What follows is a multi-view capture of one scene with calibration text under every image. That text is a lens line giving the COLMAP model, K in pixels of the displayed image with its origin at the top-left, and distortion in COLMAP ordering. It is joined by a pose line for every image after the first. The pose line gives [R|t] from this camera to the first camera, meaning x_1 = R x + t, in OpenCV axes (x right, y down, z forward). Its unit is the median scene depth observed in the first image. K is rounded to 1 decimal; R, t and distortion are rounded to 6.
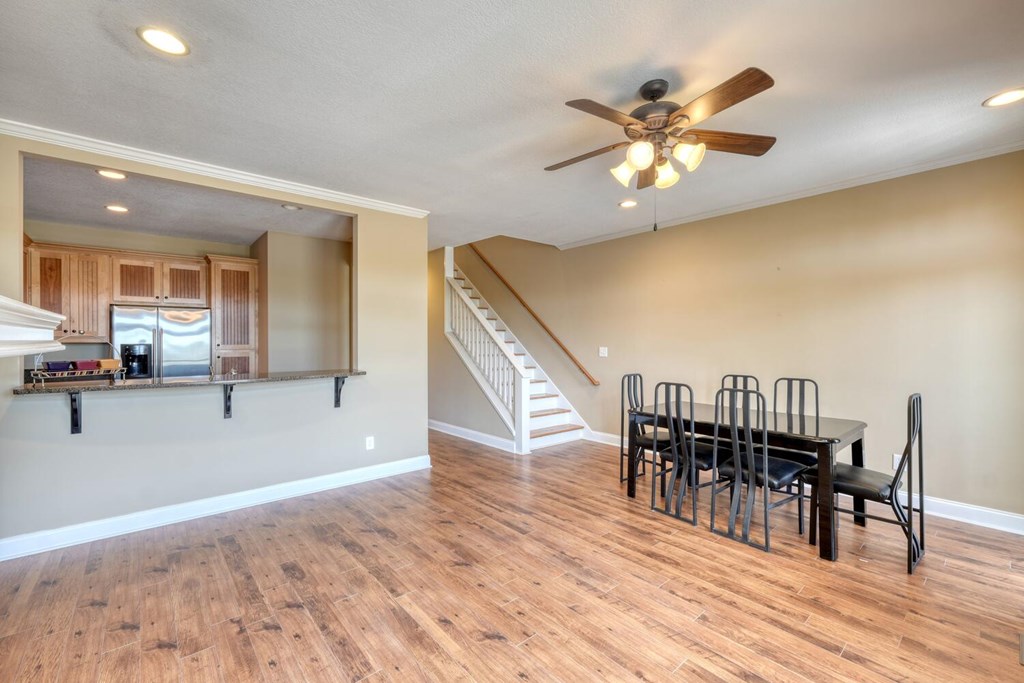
lens RADIAL K [[434.0, 0, 510.9], [0, 434.0, 342.9], [0, 0, 1]] dist [-0.000783, 0.000251]
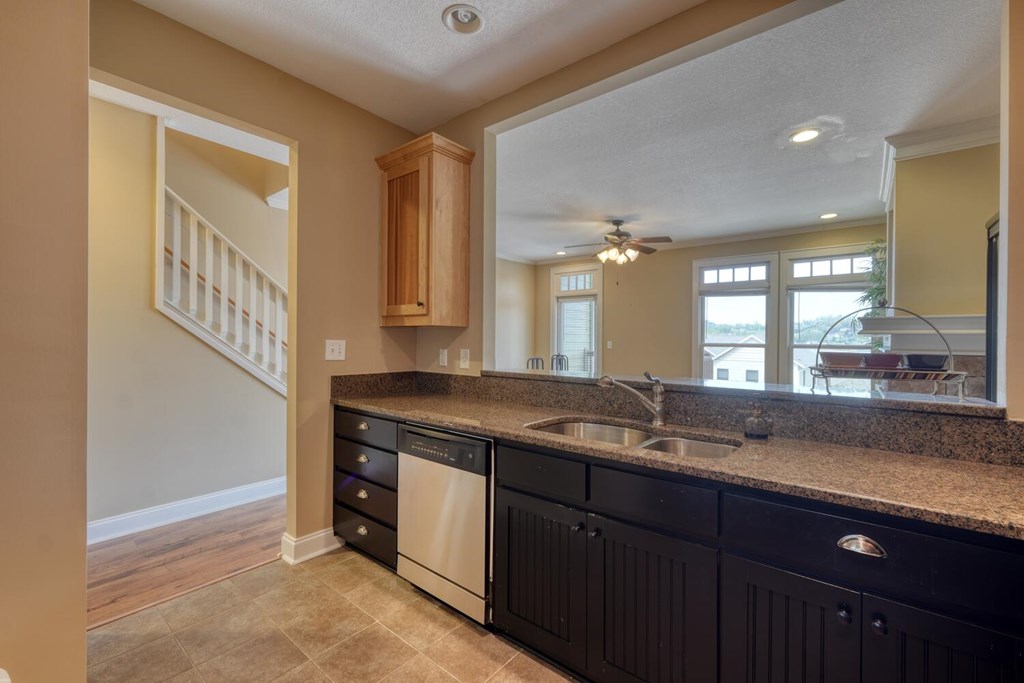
lens RADIAL K [[434.0, 0, 513.6], [0, 434.0, 343.3], [0, 0, 1]] dist [-0.000783, 0.000251]
pose [[-0.179354, -0.008275, 0.983750, -1.390915], [-0.003205, 0.999964, 0.007827, 0.022249], [-0.983779, -0.001749, -0.179374, 1.497189]]
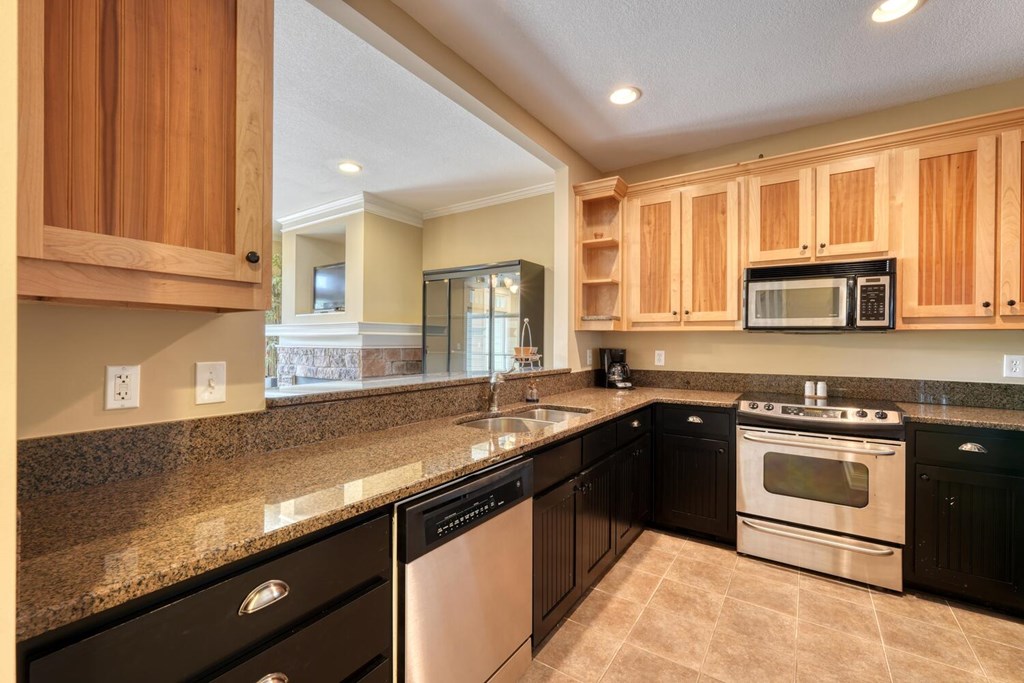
lens RADIAL K [[434.0, 0, 513.0], [0, 434.0, 341.5], [0, 0, 1]] dist [-0.000783, 0.000251]
pose [[-0.965774, -0.004228, -0.259352, -0.642916], [-0.005776, 0.999970, 0.005203, 0.018673], [0.259322, 0.006523, -0.965769, 1.928431]]
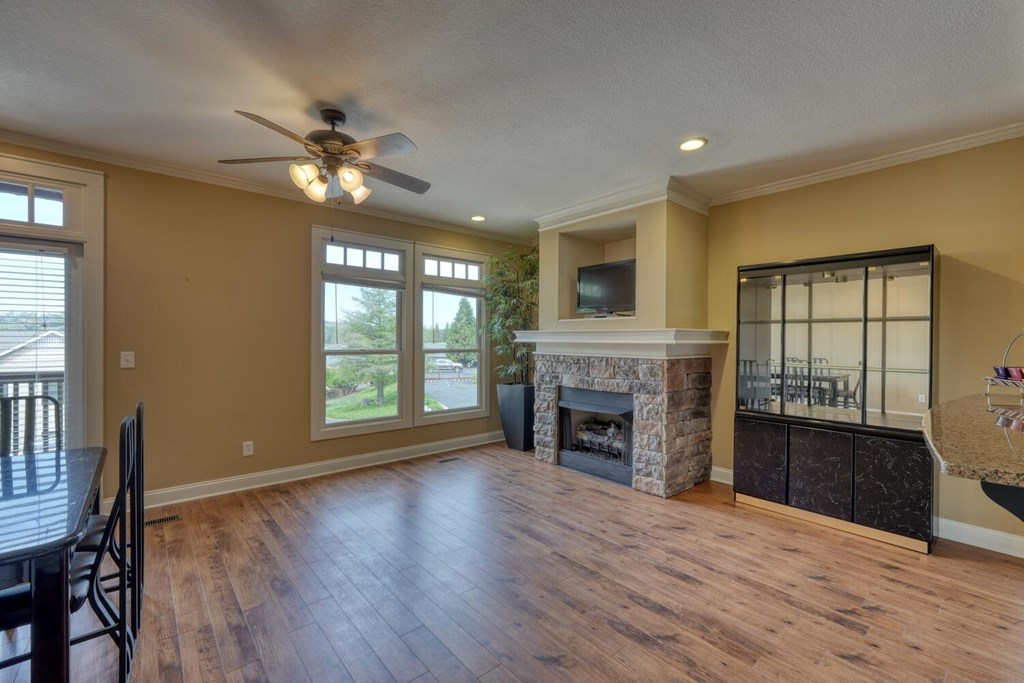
lens RADIAL K [[434.0, 0, 511.6], [0, 434.0, 340.4], [0, 0, 1]] dist [-0.000783, 0.000251]
pose [[-0.999980, -0.002368, -0.005881, -0.100186], [-0.002415, 0.999965, 0.008020, -0.009466], [0.005862, 0.008034, -0.999951, 1.655787]]
